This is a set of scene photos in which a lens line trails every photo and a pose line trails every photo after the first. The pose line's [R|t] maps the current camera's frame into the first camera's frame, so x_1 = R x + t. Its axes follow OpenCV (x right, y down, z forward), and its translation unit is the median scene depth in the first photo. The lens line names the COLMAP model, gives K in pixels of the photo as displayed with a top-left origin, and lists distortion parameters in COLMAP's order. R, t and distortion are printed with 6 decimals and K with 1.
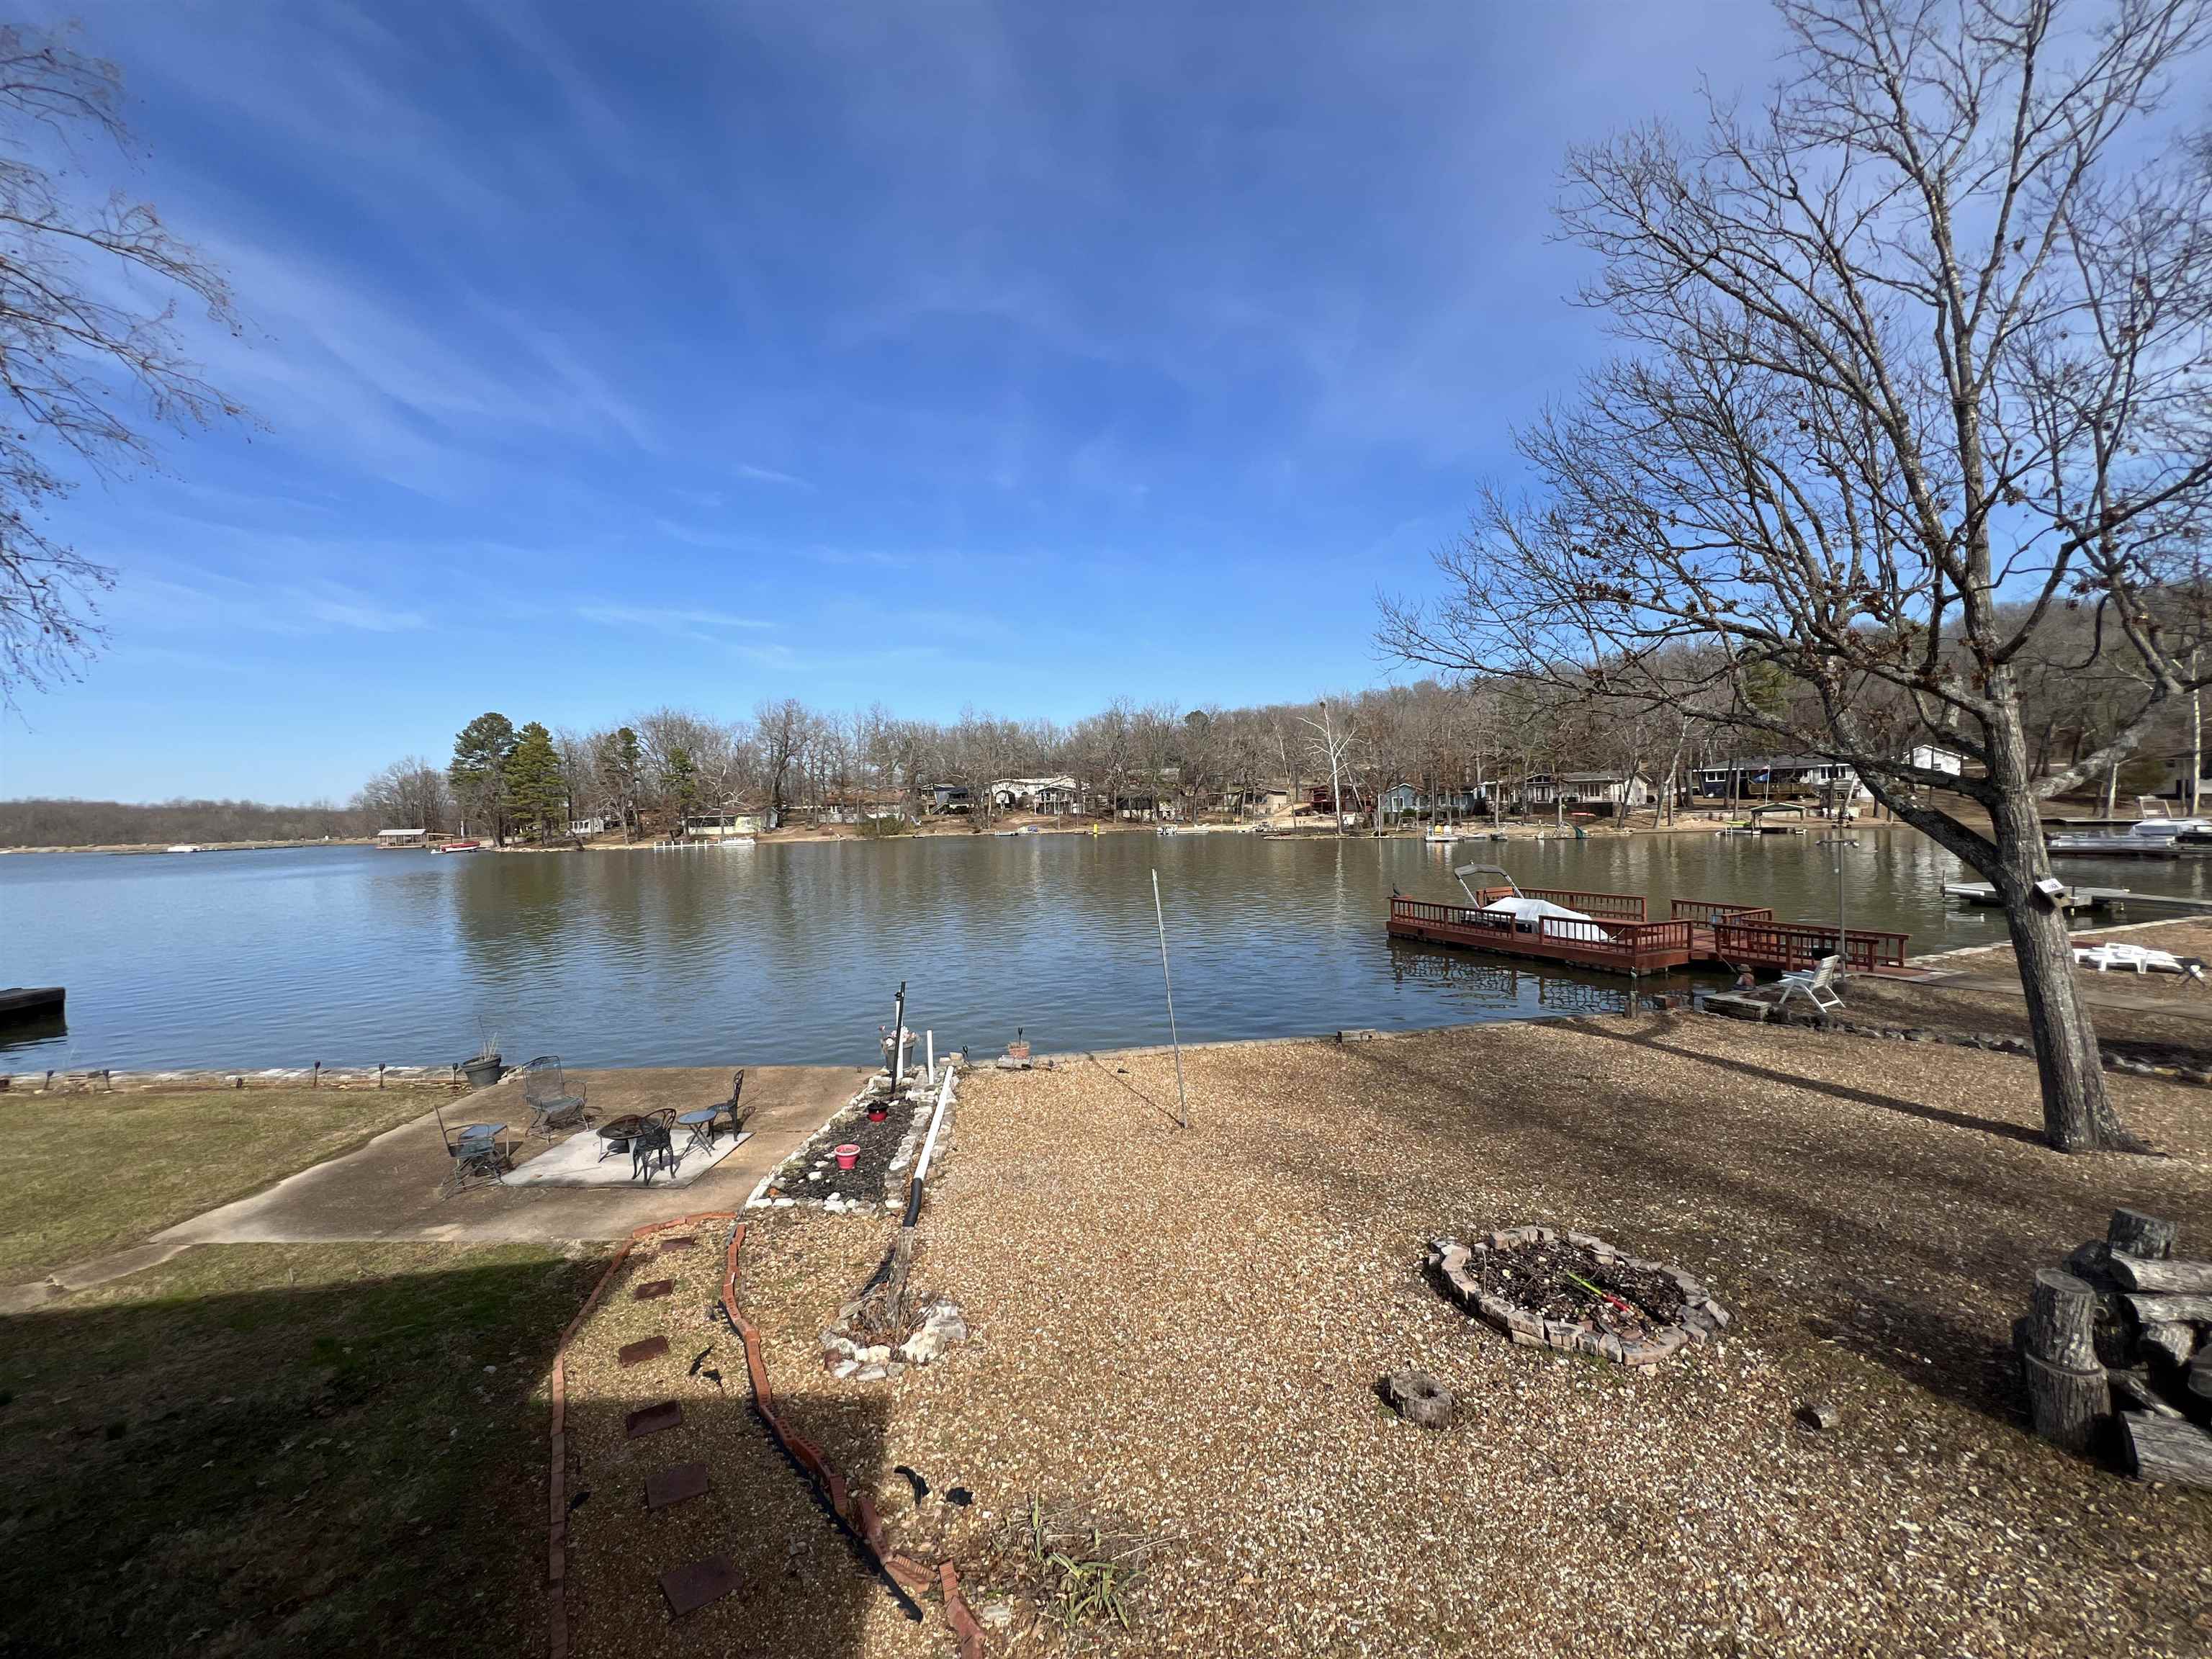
lens RADIAL K [[884.8, 0, 1096.6], [0, 884.8, 826.2], [0, 0, 1]] dist [-0.001522, 0.000270]
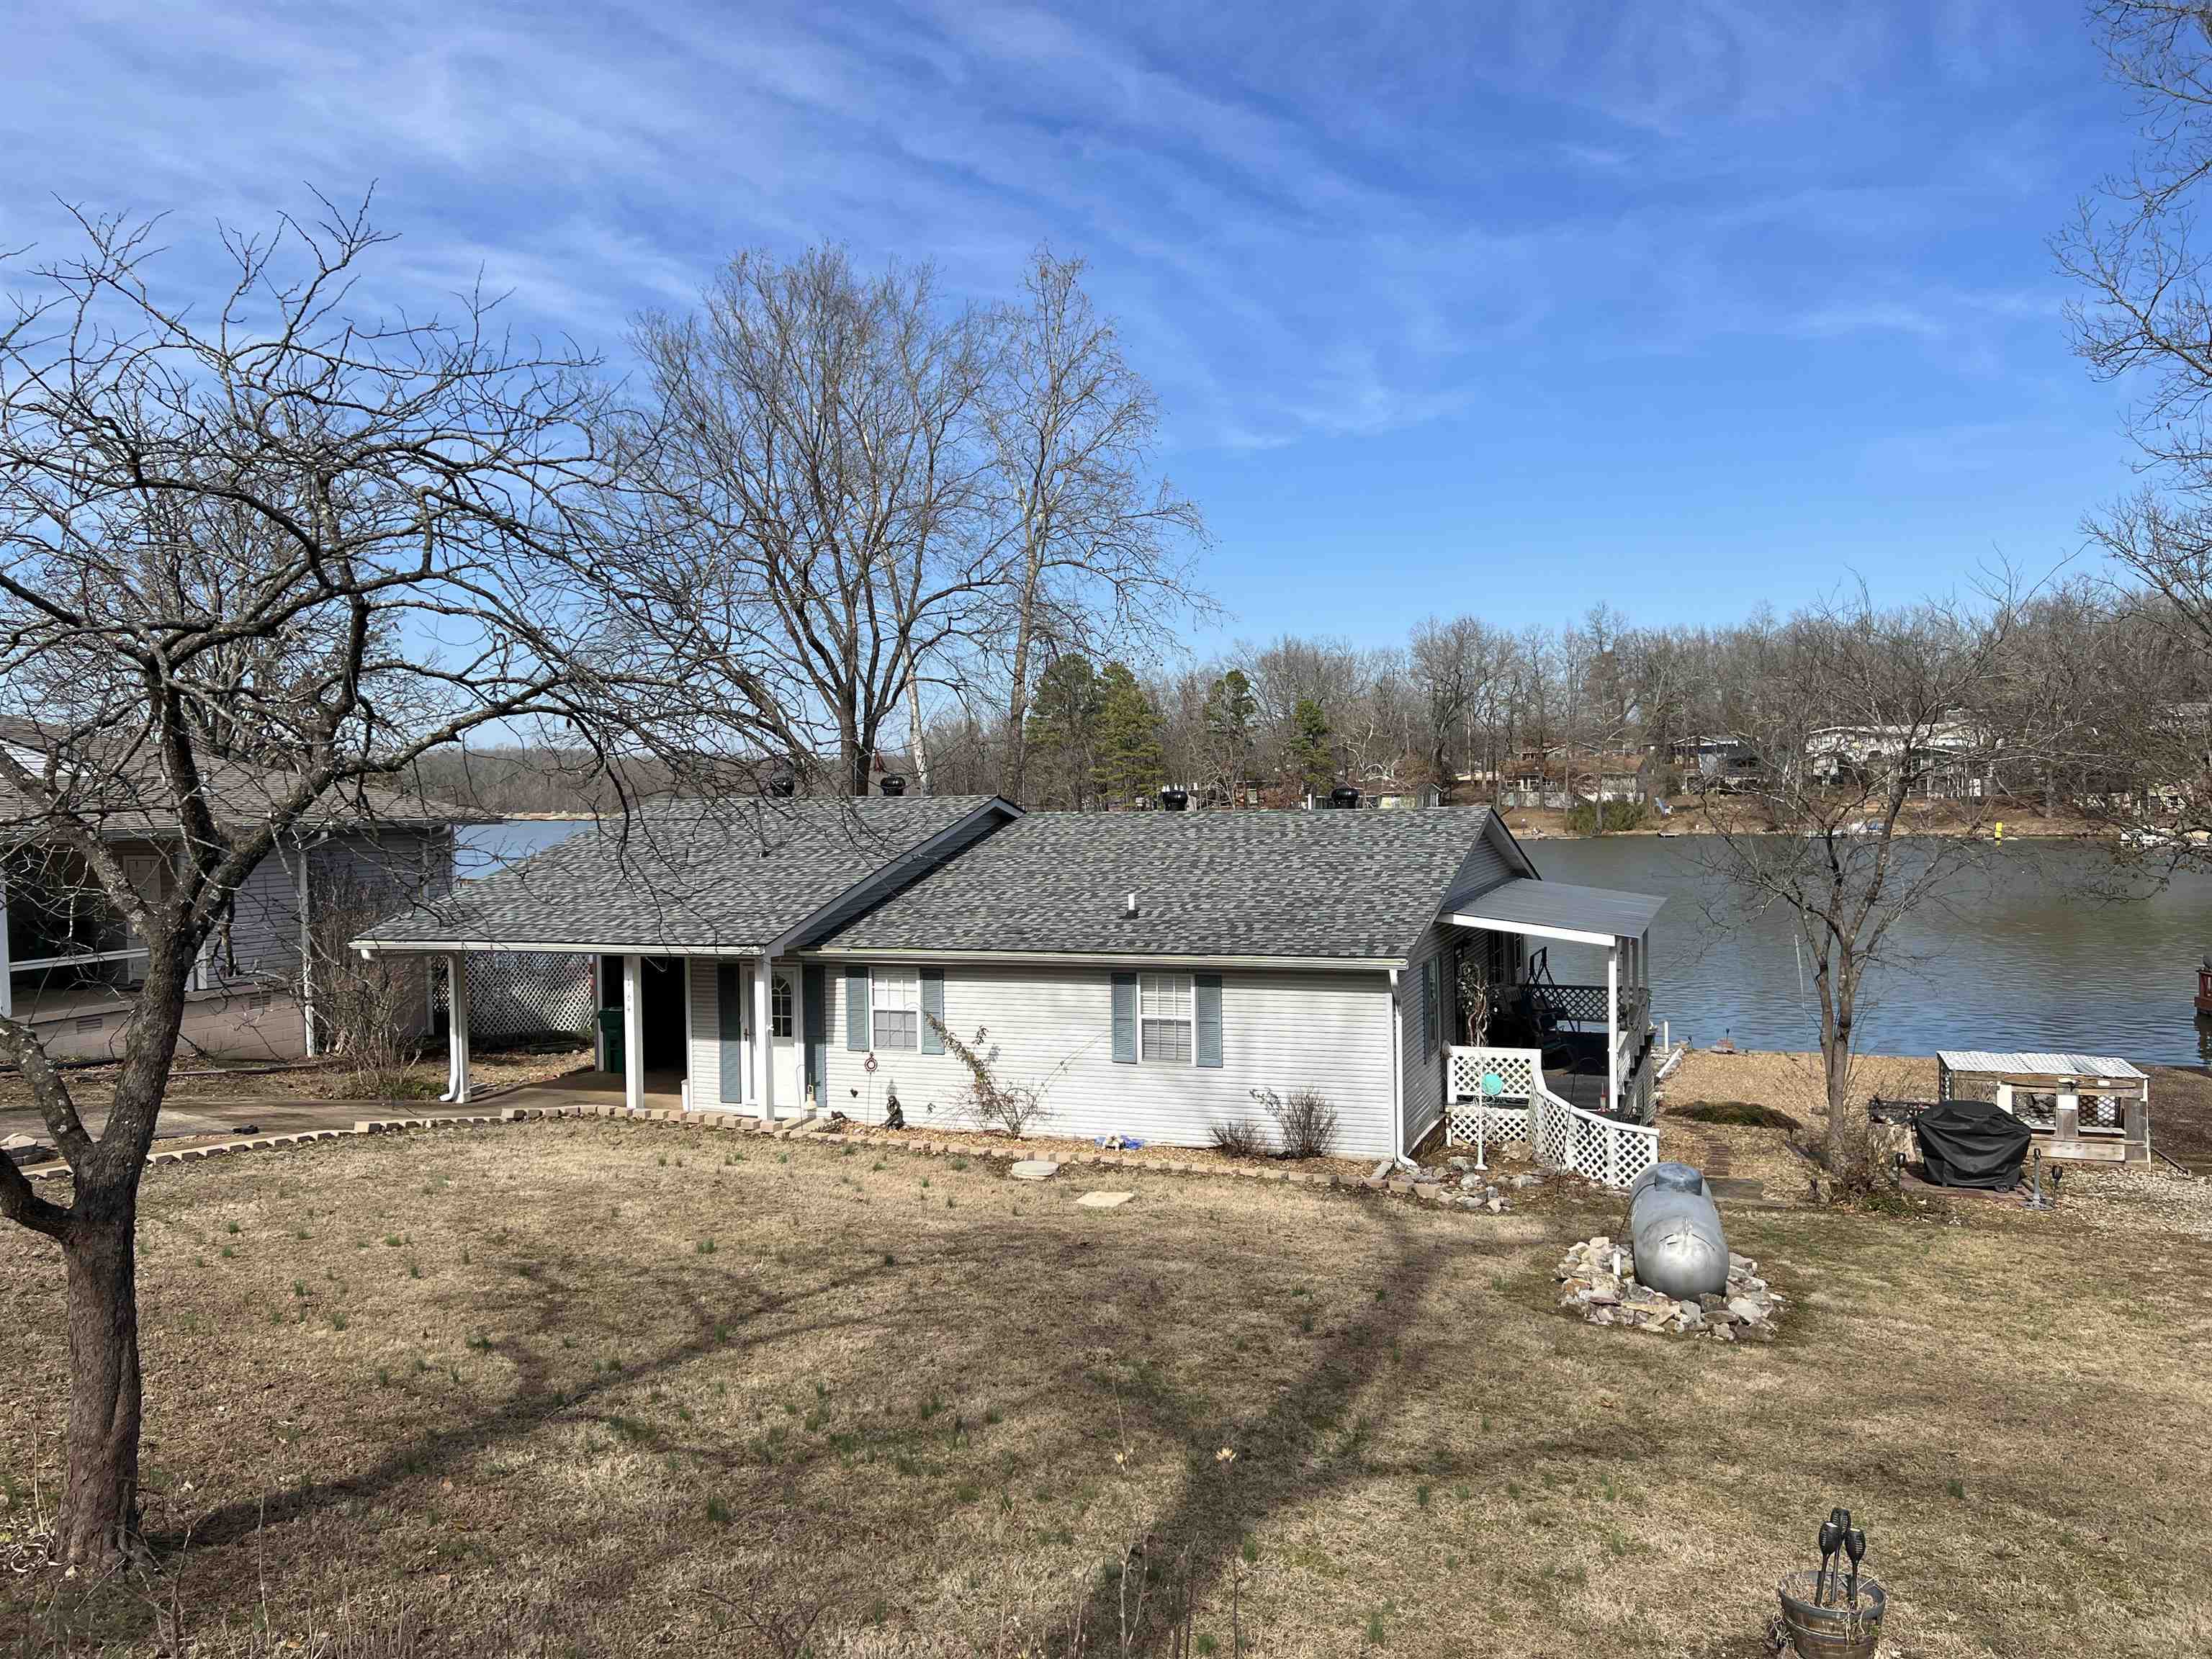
lens RADIAL K [[1664.5, 0, 1106.0], [0, 1664.5, 829.5], [0, 0, 1]] dist [0.104251, -0.147967]
pose [[0.866634, 0.024150, -0.498360, 0.042208], [-0.012638, 0.999570, 0.026462, -0.018313], [0.498784, -0.016634, 0.866566, -0.204233]]
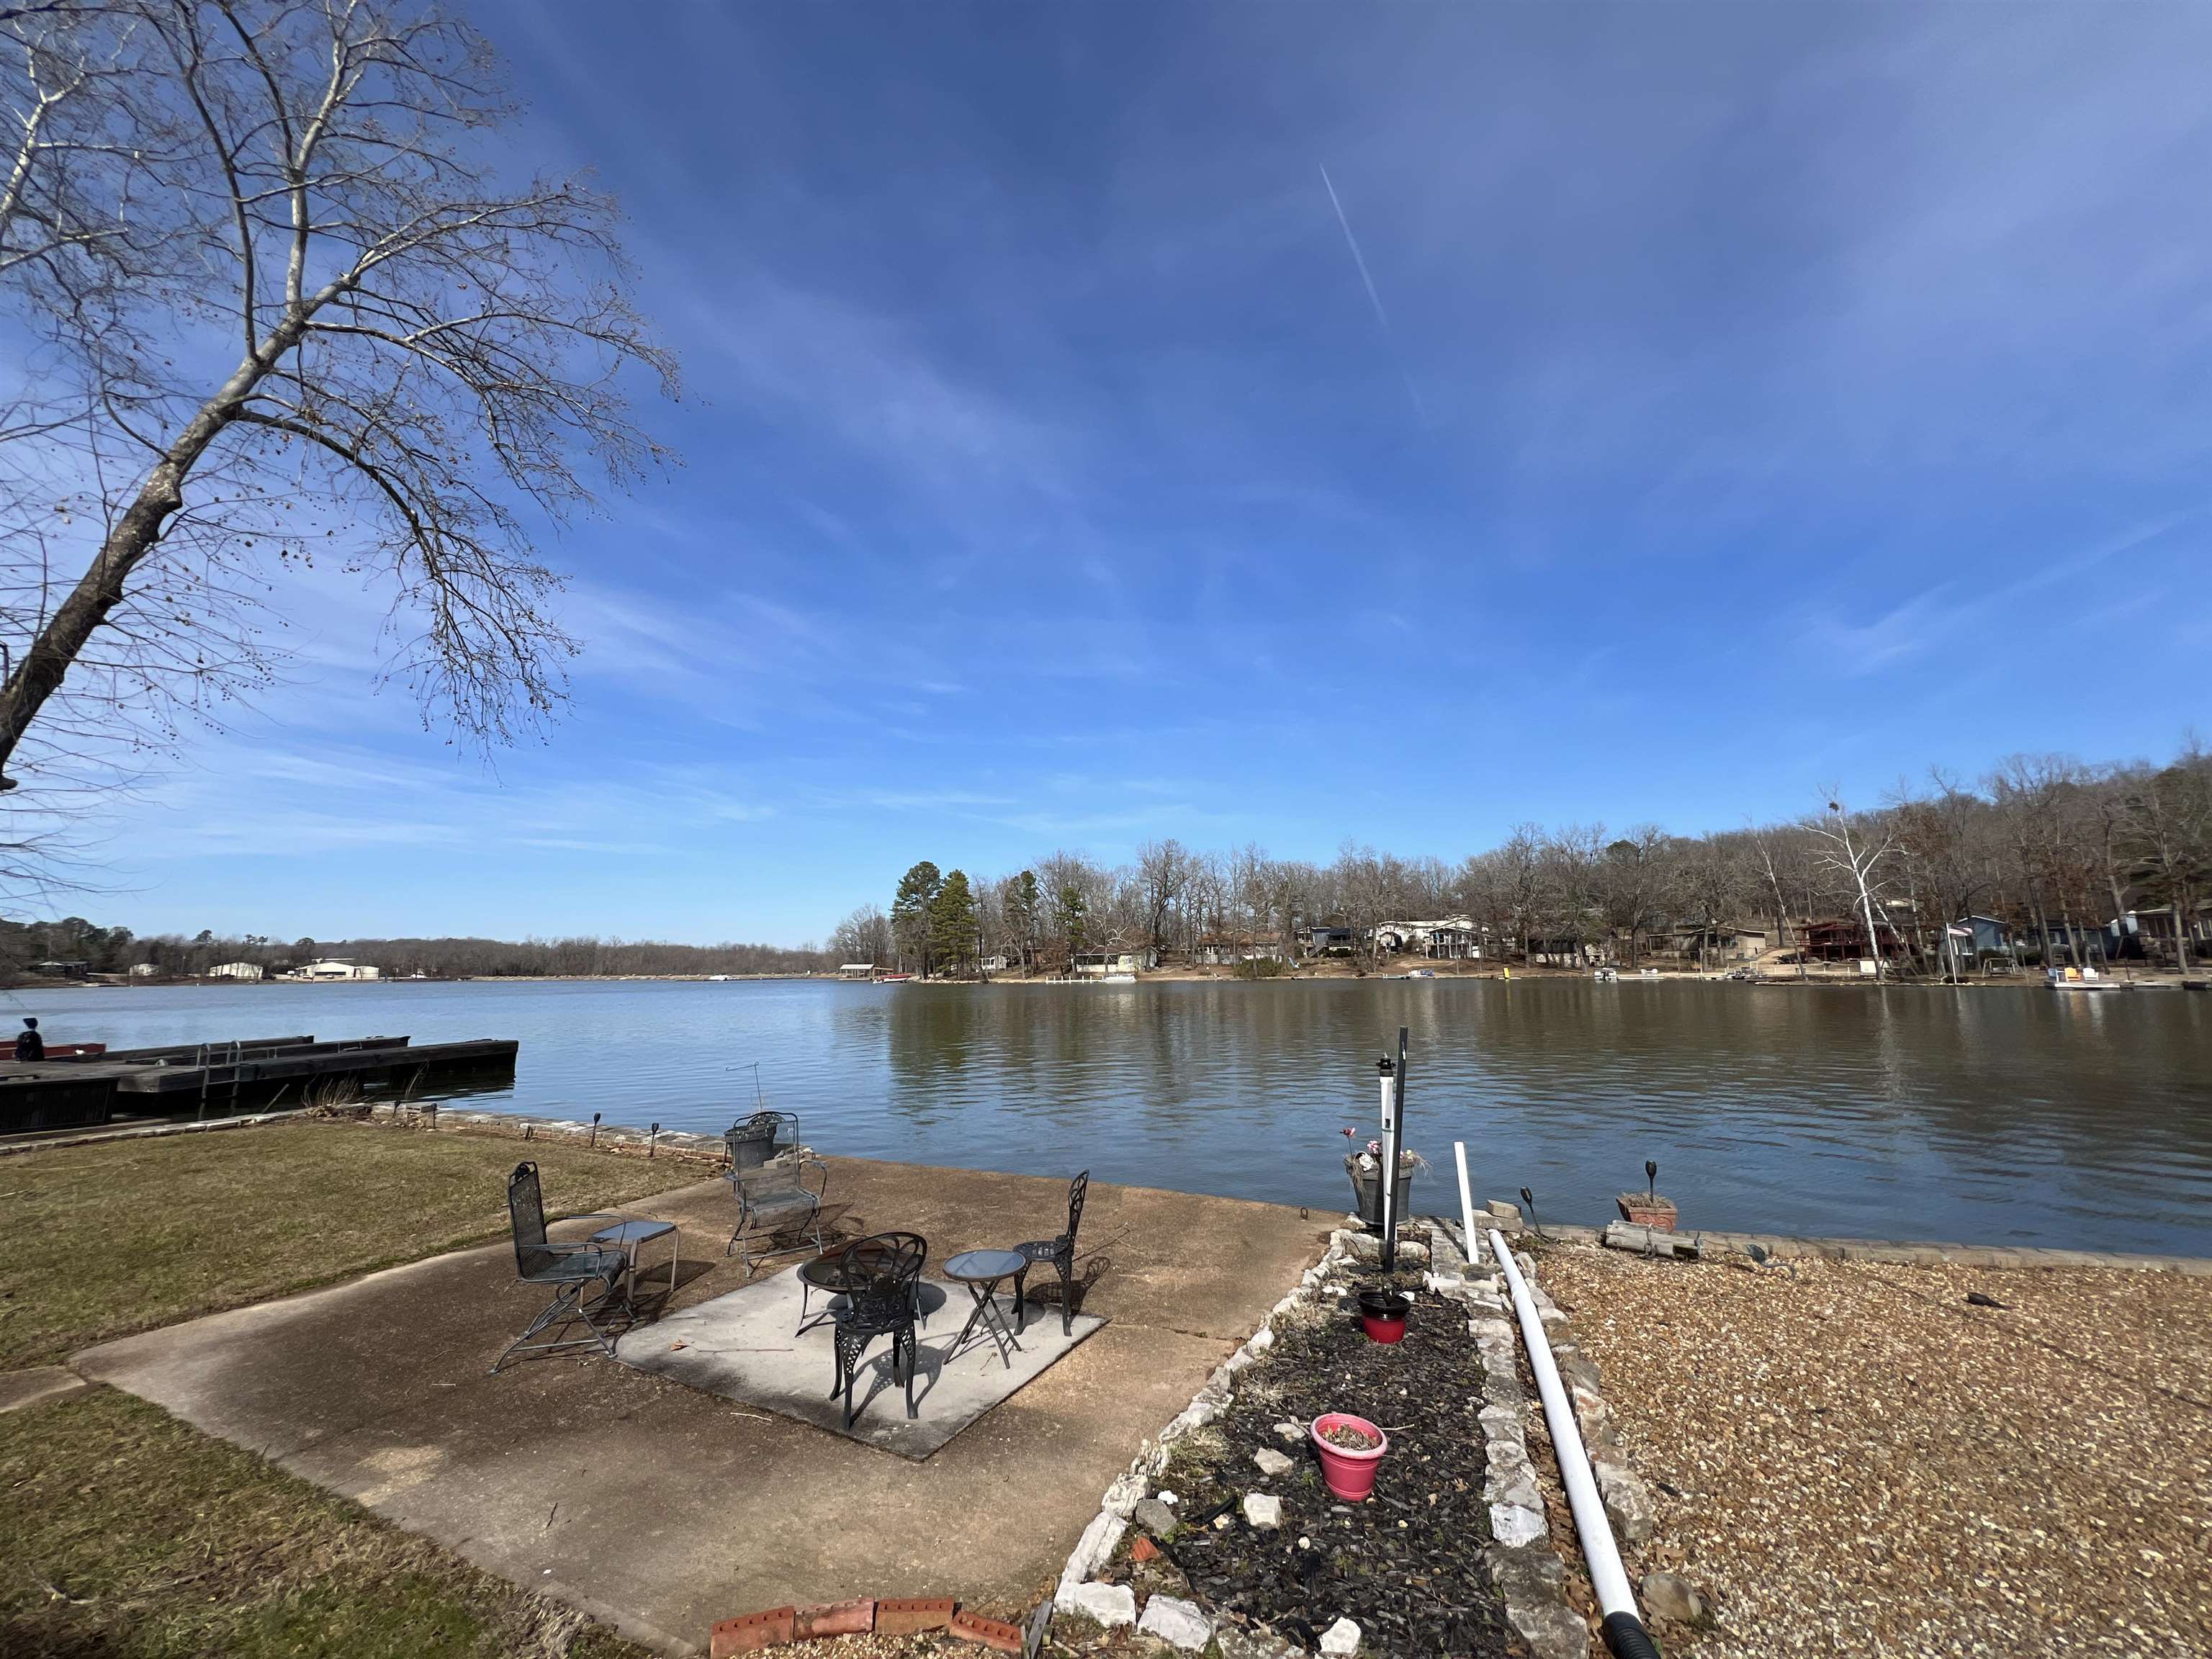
lens RADIAL K [[882.7, 0, 1097.5], [0, 882.7, 824.6], [0, 0, 1]] dist [0.000094, 0.000169]
pose [[0.916073, -0.047015, -0.398247, -0.015136], [-0.022347, 0.985575, -0.167755, 0.013094], [0.400389, 0.162575, 0.901808, 0.041673]]
